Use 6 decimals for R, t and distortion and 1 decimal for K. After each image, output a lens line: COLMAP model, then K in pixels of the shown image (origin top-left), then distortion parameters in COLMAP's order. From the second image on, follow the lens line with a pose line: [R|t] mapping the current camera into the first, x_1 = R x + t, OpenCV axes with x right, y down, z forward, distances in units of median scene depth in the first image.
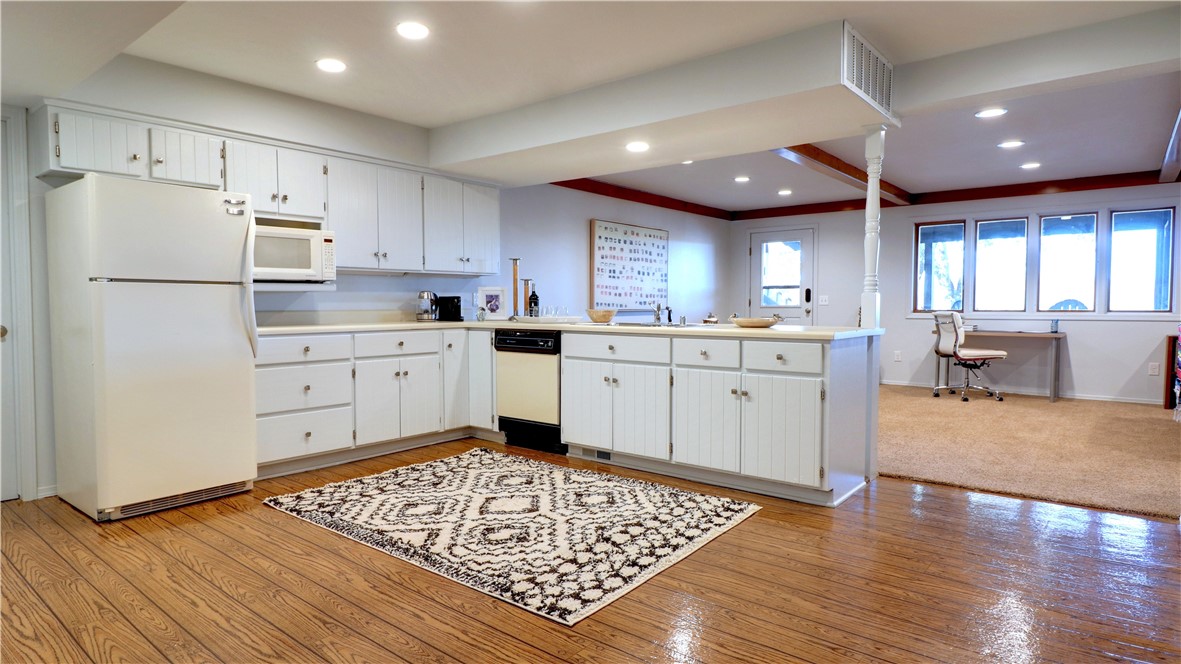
lens RADIAL K [[650.6, 0, 590.5], [0, 650.6, 332.0], [0, 0, 1]] dist [0.000697, -0.000012]
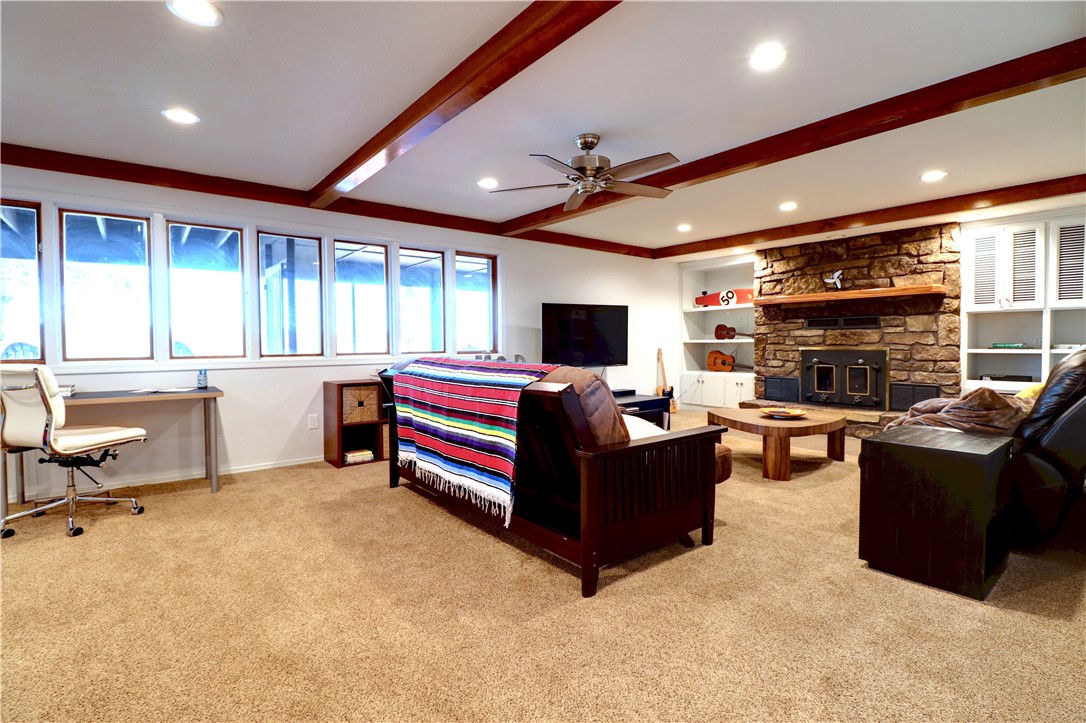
lens RADIAL K [[510.5, 0, 543.0], [0, 510.5, 361.5], [0, 0, 1]] dist [-0.030869, -0.000253]
pose [[0.208116, -0.031057, 0.977611, 0.262387], [0.052278, 0.998420, 0.020589, -0.019637], [-0.976706, 0.046822, 0.209411, 0.528939]]
